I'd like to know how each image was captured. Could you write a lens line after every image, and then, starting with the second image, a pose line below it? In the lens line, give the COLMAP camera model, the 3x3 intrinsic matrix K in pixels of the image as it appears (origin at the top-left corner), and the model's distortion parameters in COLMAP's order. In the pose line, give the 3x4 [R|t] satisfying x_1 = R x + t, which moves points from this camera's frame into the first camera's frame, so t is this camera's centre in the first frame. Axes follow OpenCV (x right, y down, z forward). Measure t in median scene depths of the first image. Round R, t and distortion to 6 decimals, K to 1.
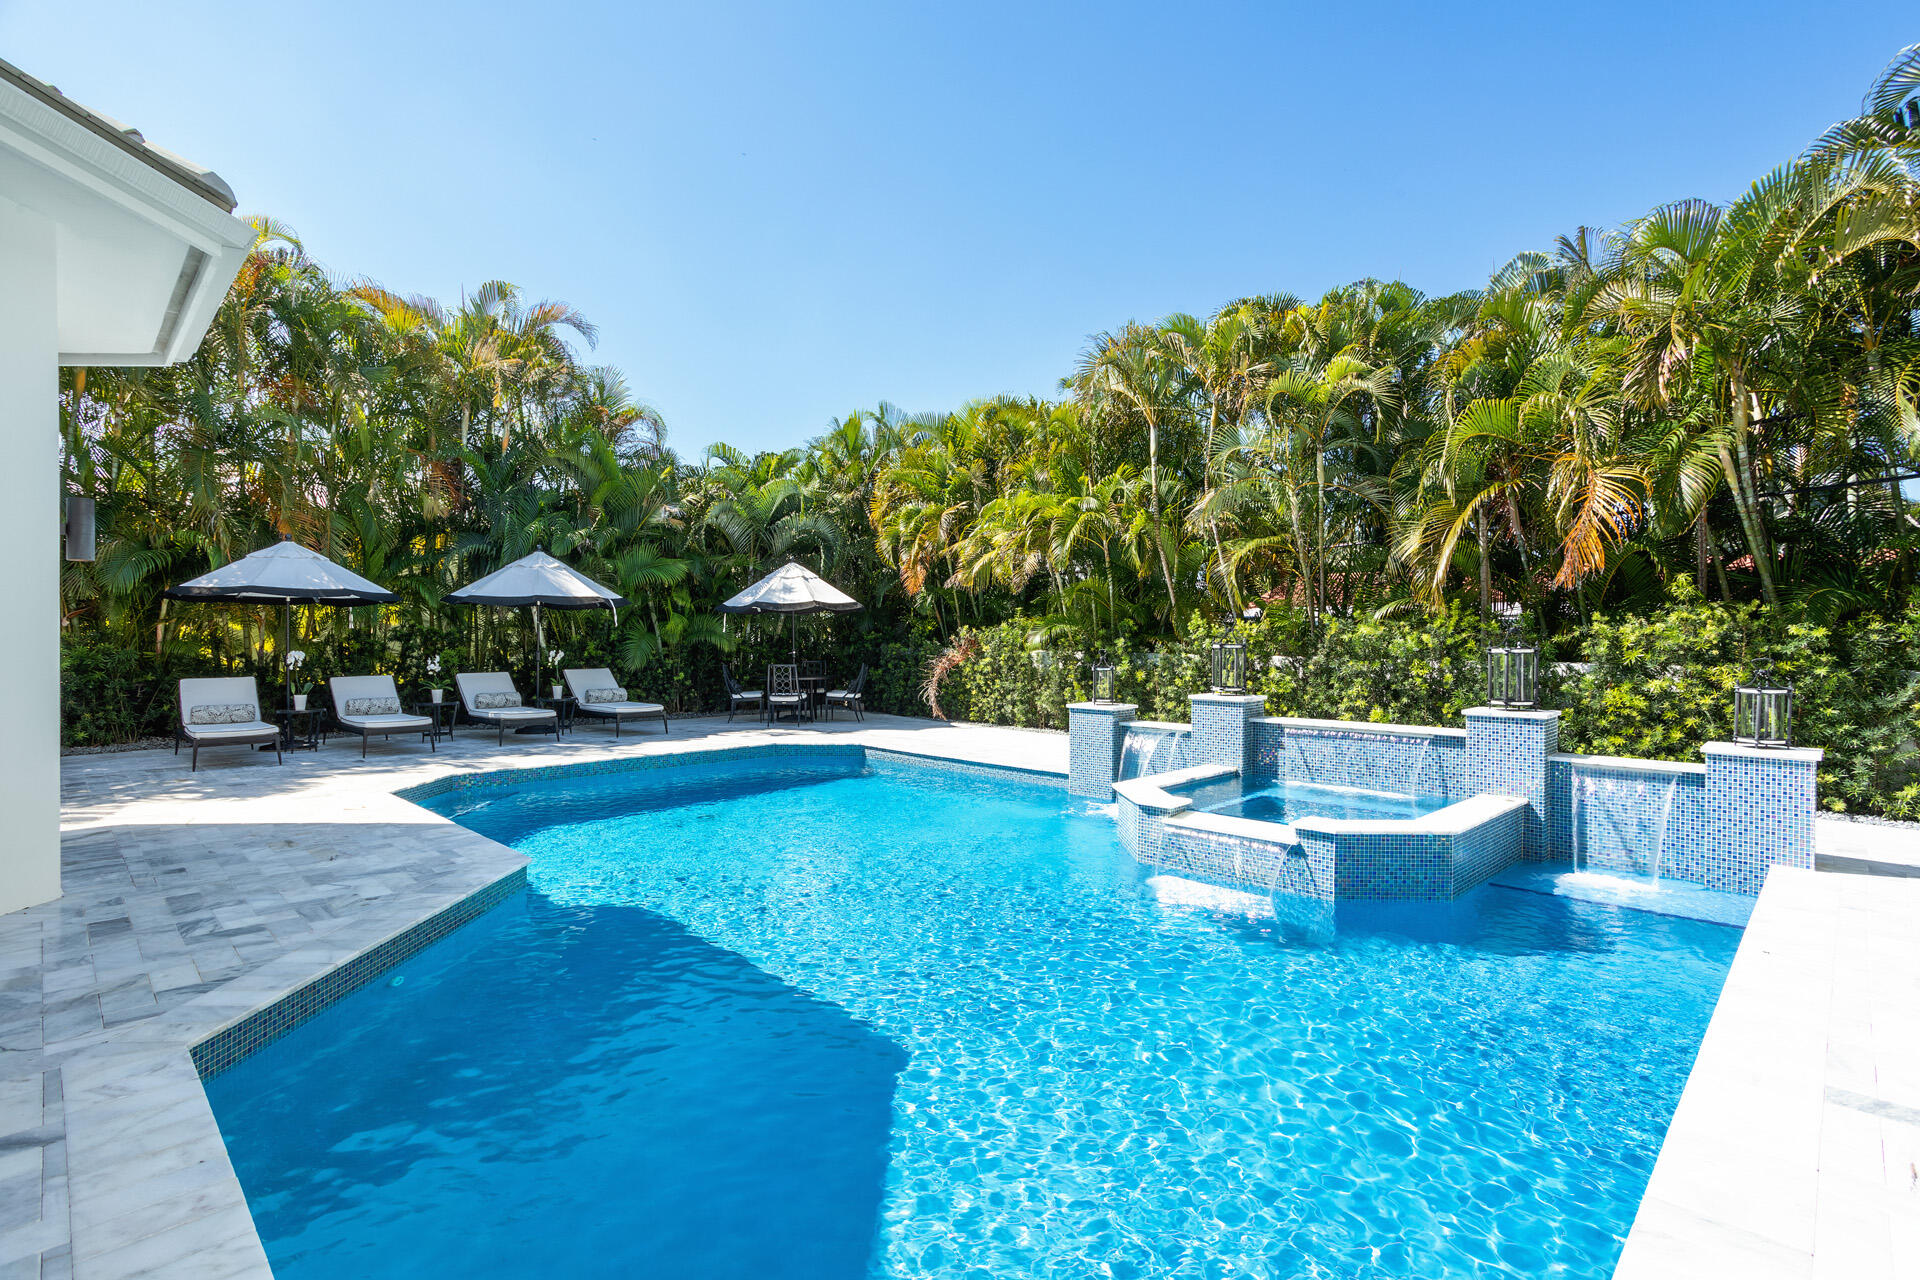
lens RADIAL K [[936.8, 0, 976.0], [0, 936.8, 642.1], [0, 0, 1]] dist [-0.022000, 0.010303]
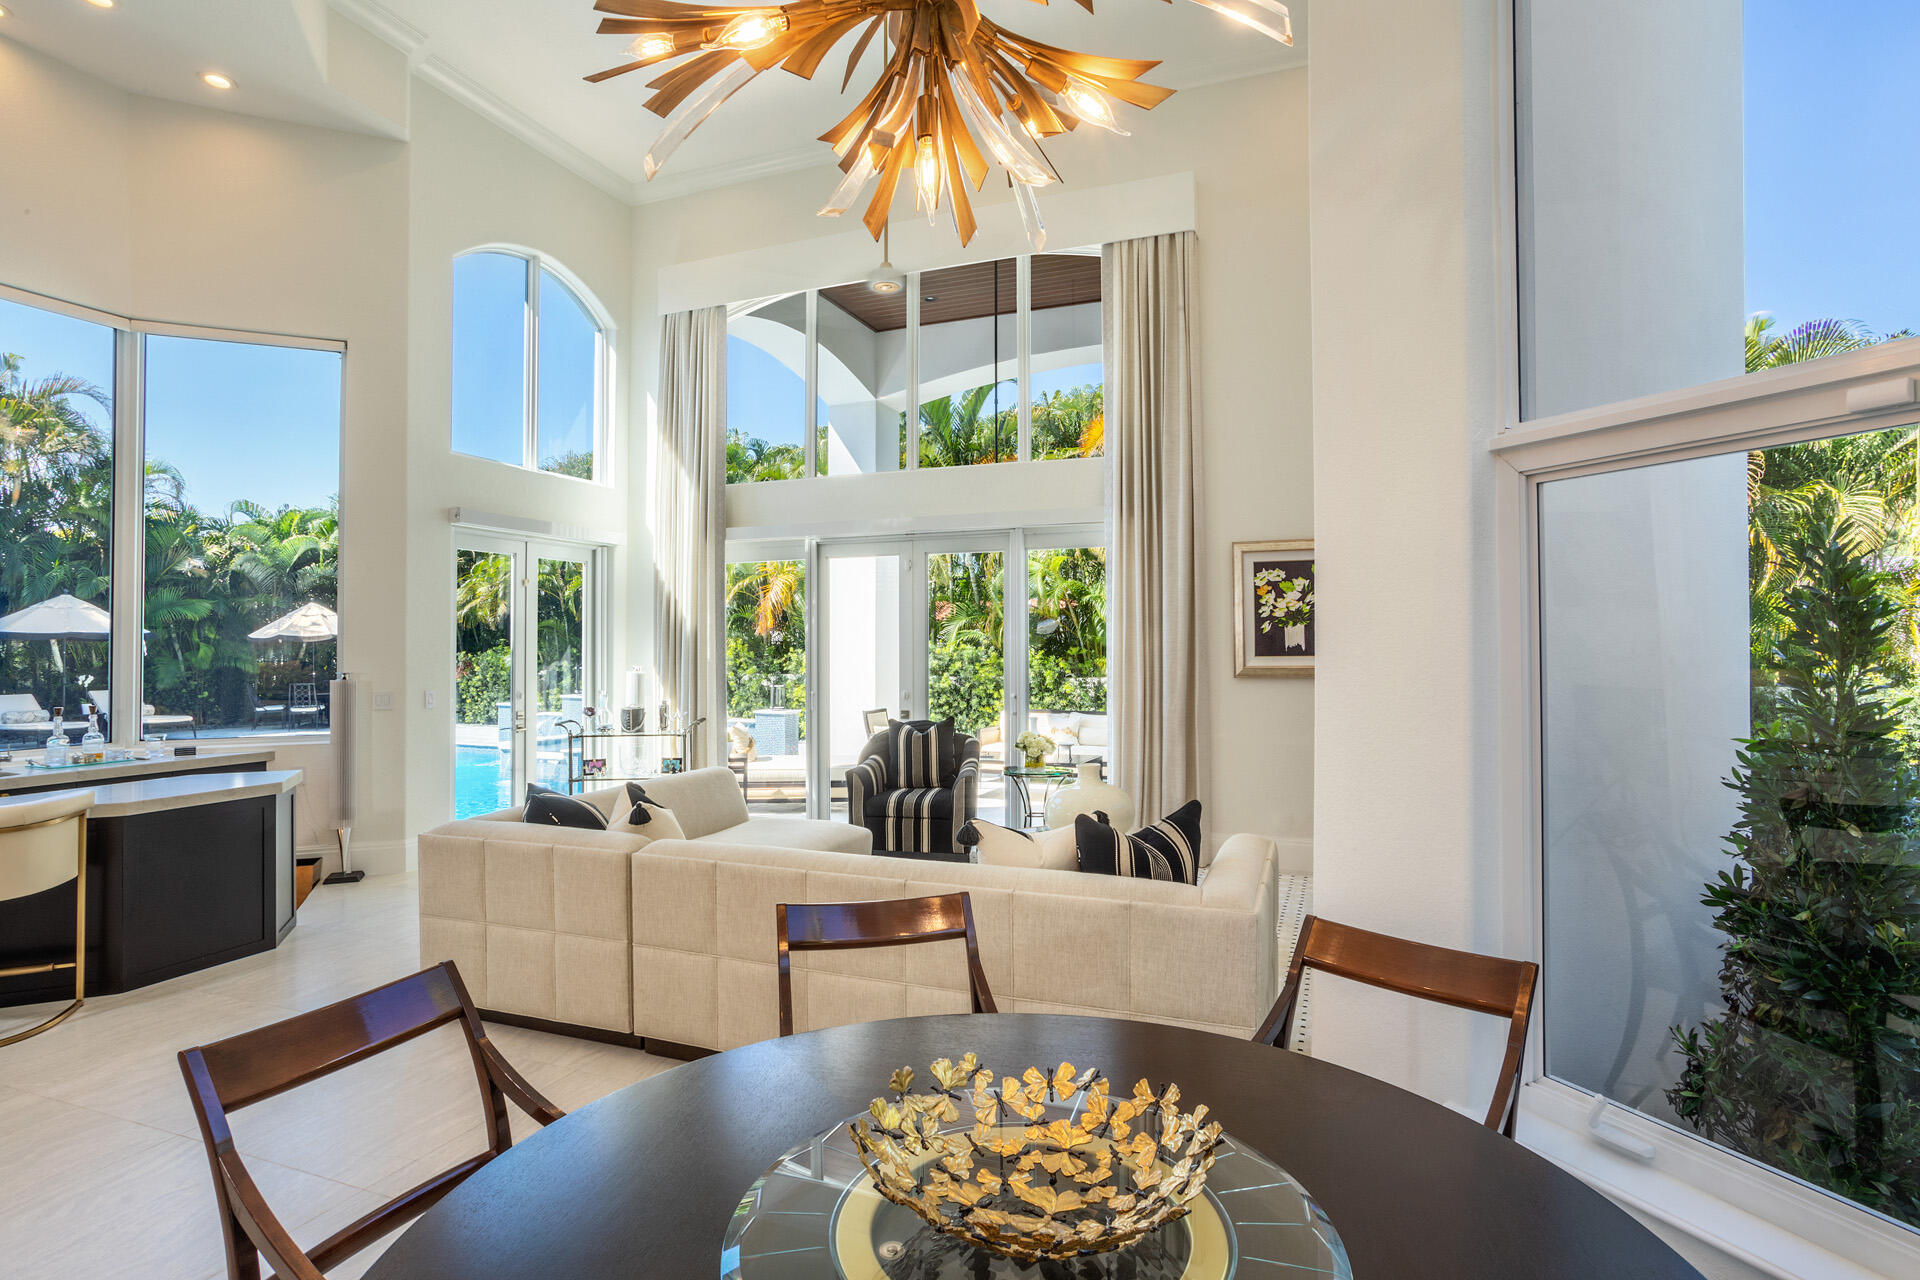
lens RADIAL K [[941.6, 0, 977.0], [0, 941.6, 642.8], [0, 0, 1]] dist [-0.025491, 0.008825]
pose [[0.917898, -0.002514, 0.396808, 0.140618], [0.008047, 0.999892, -0.012280, -0.008941], [-0.396734, 0.014465, 0.917820, -0.562525]]
